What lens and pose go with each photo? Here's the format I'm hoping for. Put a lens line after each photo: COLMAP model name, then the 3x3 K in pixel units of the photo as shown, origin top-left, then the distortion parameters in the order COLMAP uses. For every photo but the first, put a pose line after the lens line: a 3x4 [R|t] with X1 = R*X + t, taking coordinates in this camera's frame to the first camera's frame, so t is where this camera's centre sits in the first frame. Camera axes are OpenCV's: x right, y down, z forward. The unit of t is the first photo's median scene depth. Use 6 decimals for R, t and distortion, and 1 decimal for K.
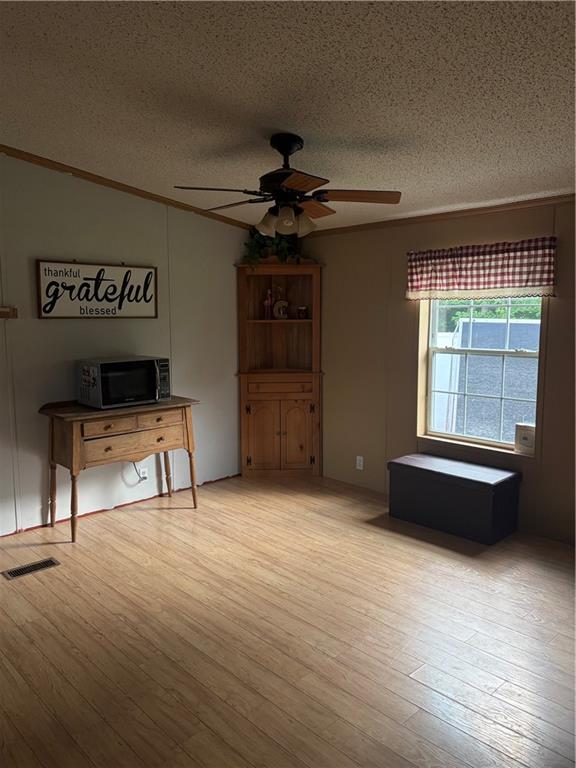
lens RADIAL K [[577.4, 0, 284.8], [0, 577.4, 384.1], [0, 0, 1]] dist [-0.005009, -0.009314]
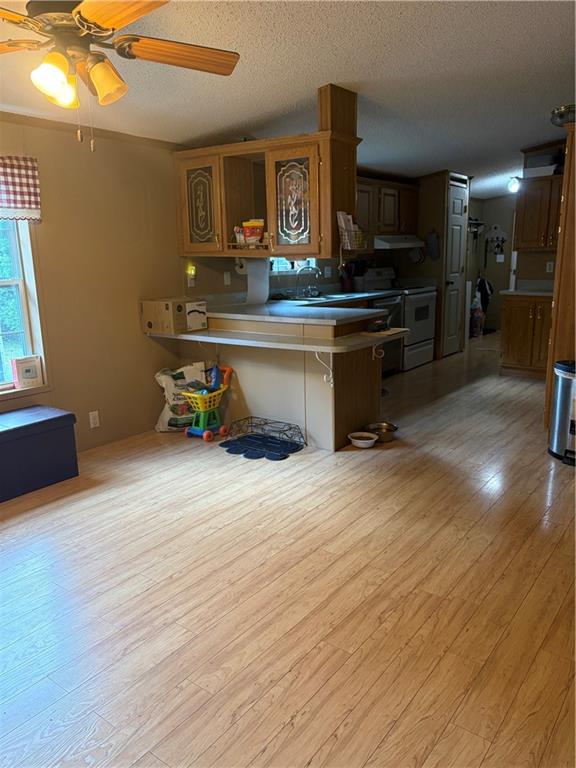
lens RADIAL K [[577.4, 0, 285.7], [0, 577.4, 382.8], [0, 0, 1]] dist [-0.005009, -0.009314]
pose [[-0.153659, -0.217934, 0.963791, -0.760237], [0.139926, 0.960747, 0.239554, -0.074006], [-0.978167, 0.171669, -0.117132, 0.901361]]
